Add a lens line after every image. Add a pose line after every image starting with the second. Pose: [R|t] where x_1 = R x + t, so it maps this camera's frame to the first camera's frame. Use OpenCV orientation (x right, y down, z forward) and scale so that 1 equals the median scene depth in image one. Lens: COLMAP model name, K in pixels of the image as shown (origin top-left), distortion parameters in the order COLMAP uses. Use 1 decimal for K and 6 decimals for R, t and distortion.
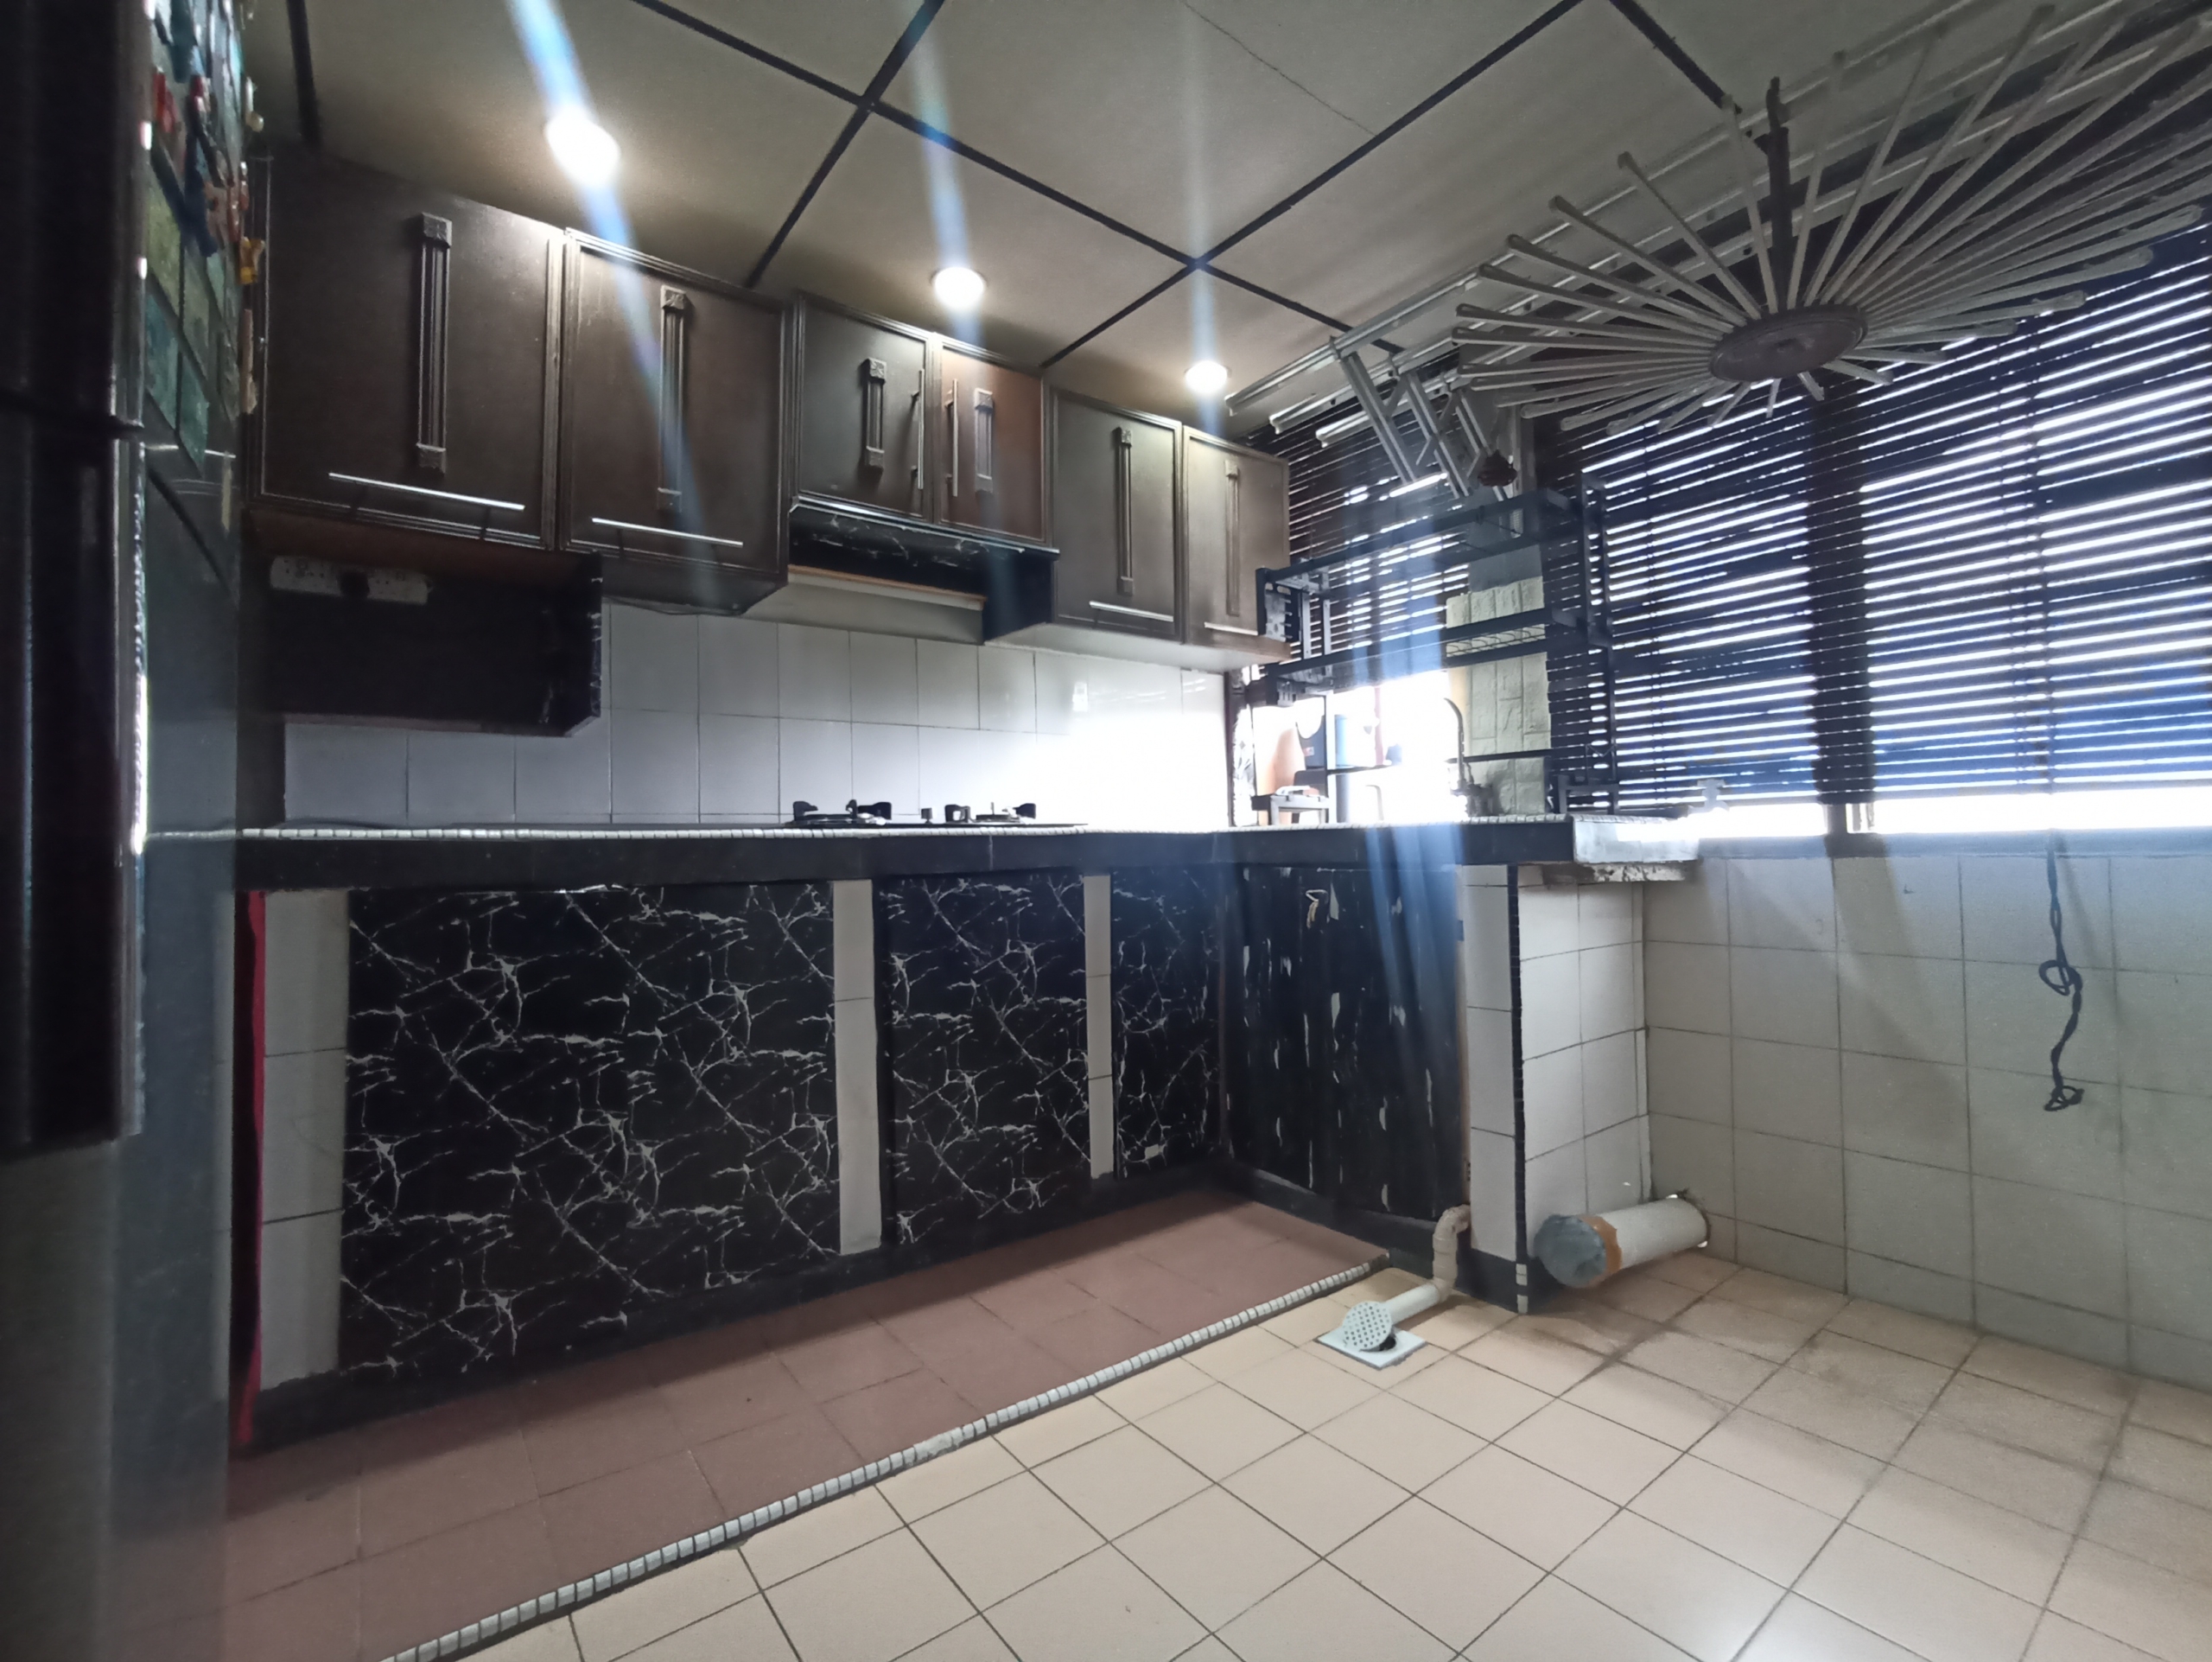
lens RADIAL K [[995.1, 0, 1105.3], [0, 995.1, 825.5], [0, 0, 1]] dist [-0.037169, 0.017187]
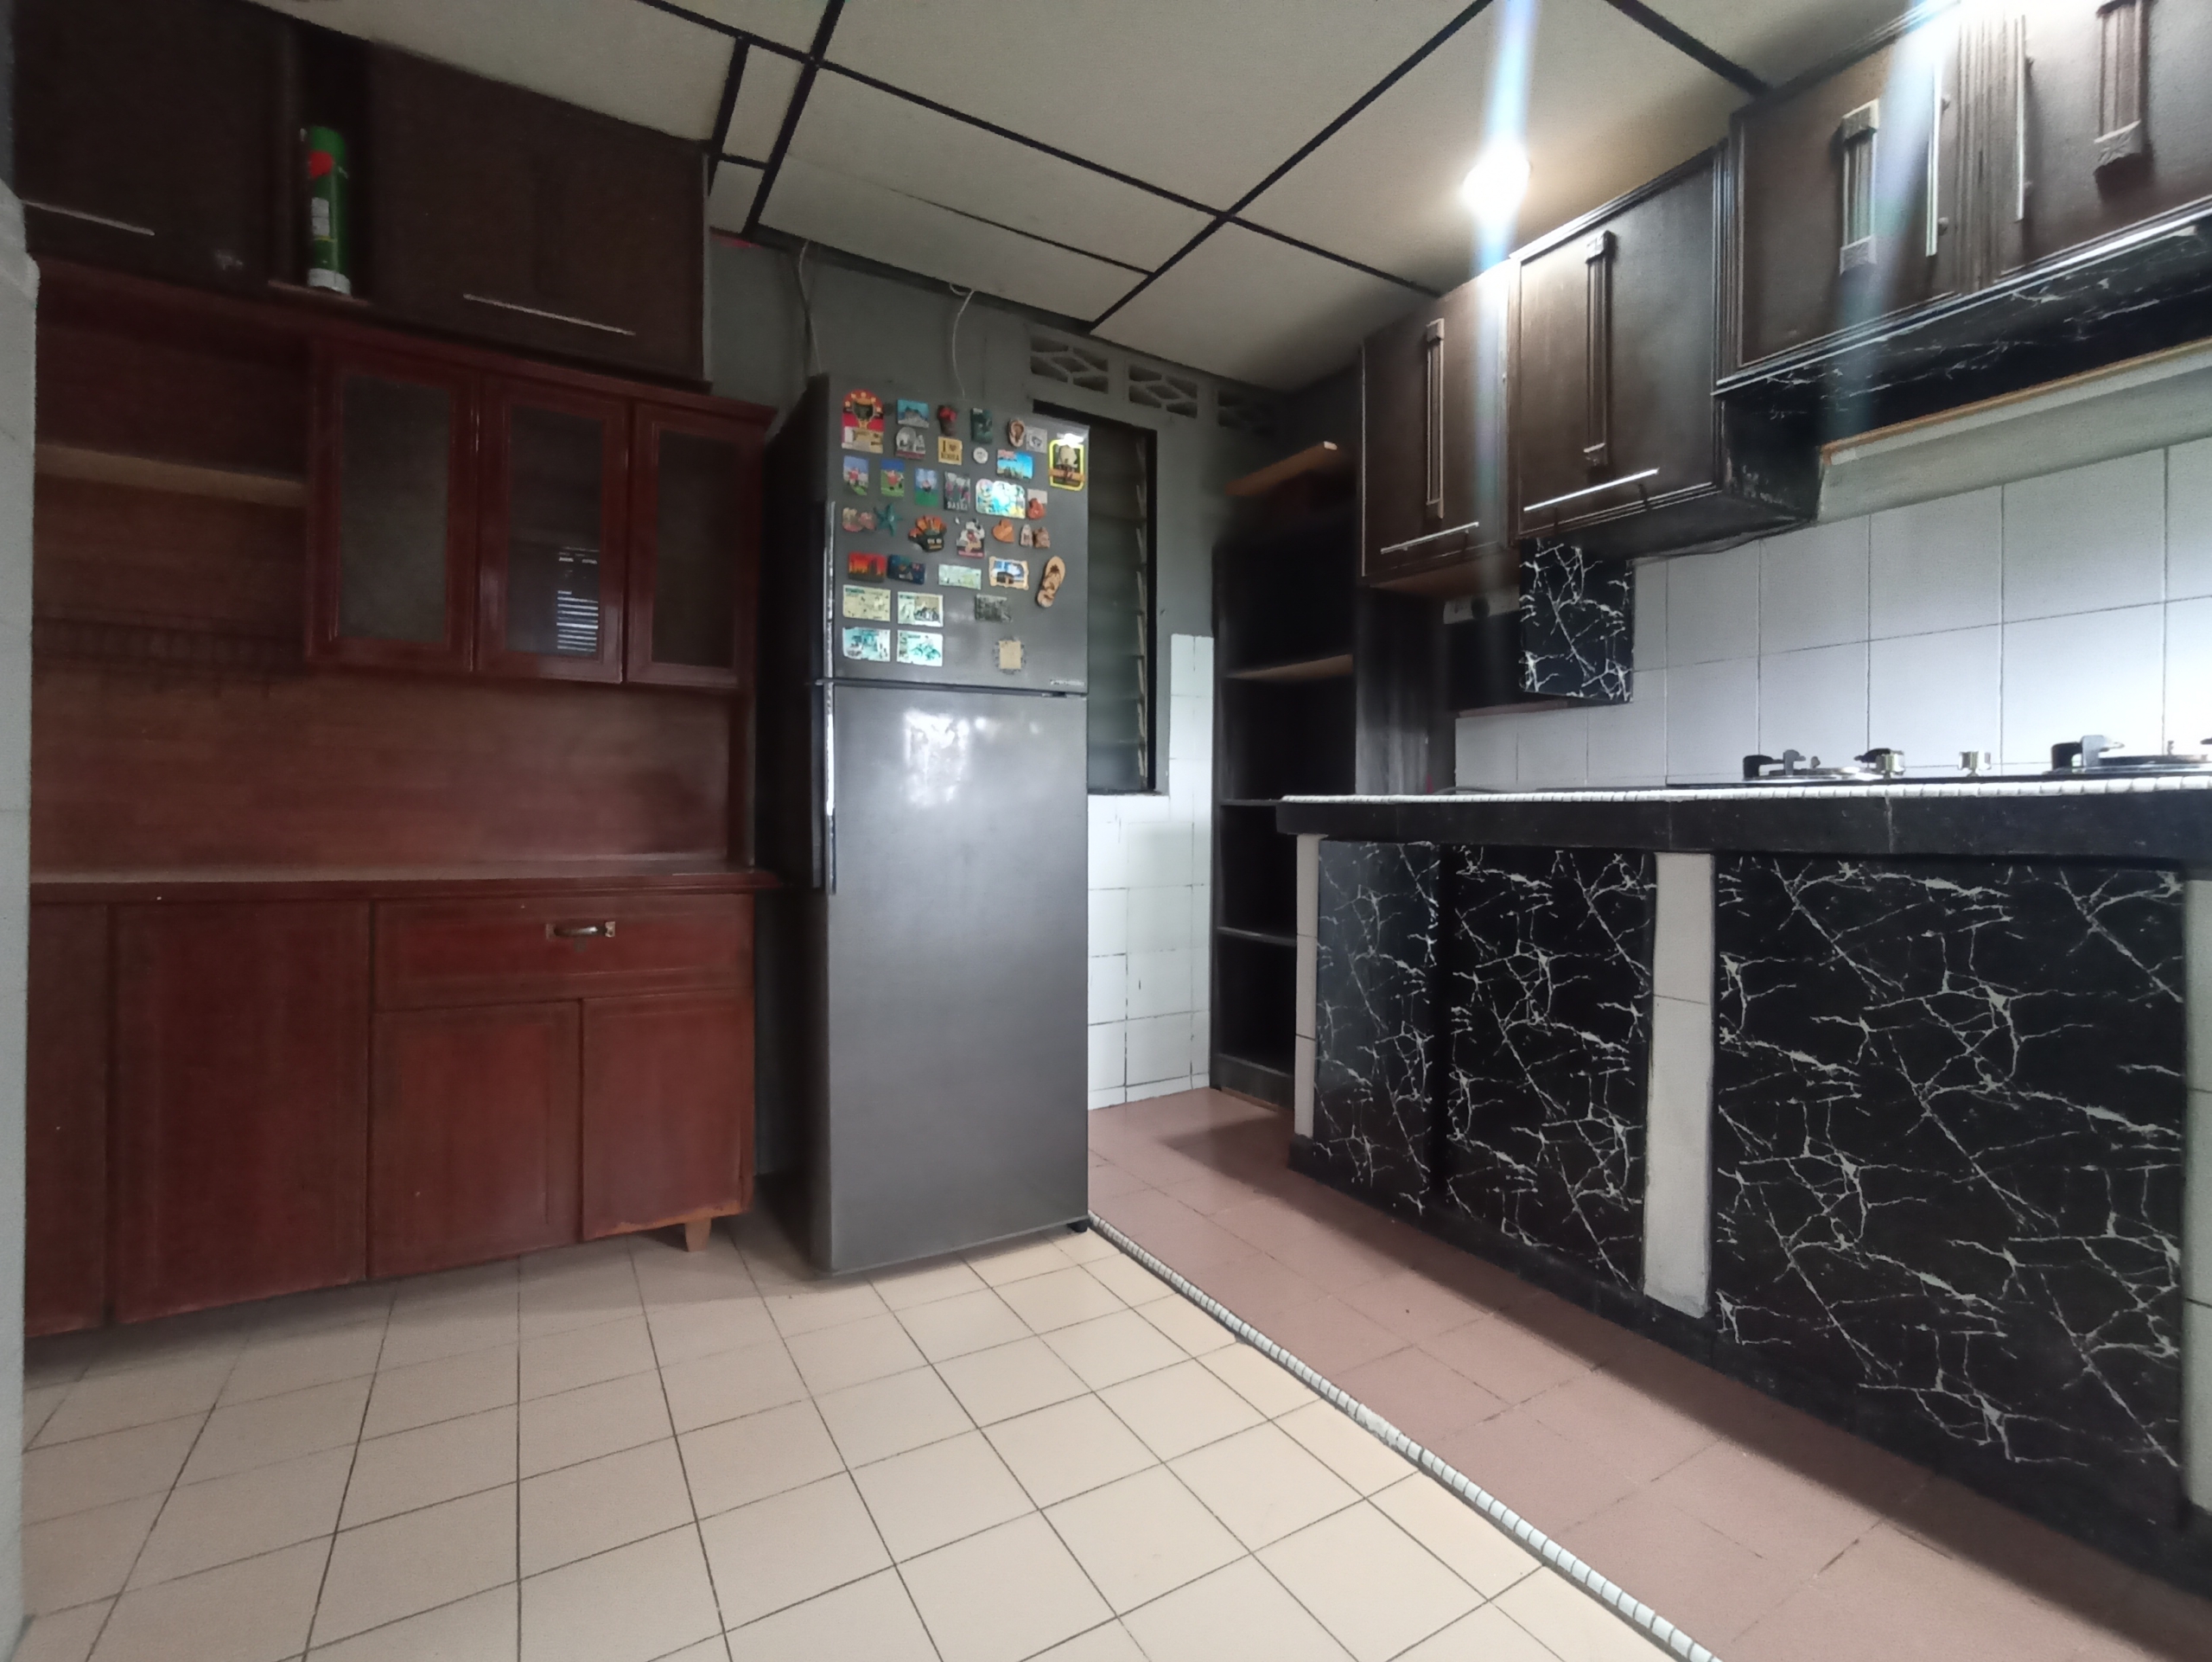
lens RADIAL K [[995.1, 0, 1109.6], [0, 995.1, 825.9], [0, 0, 1]] dist [-0.037169, 0.017187]
pose [[-0.123768, 0.027101, -0.991941, 0.617773], [0.020643, 0.999481, 0.024731, 0.003431], [0.992096, -0.017416, -0.124264, 0.656599]]
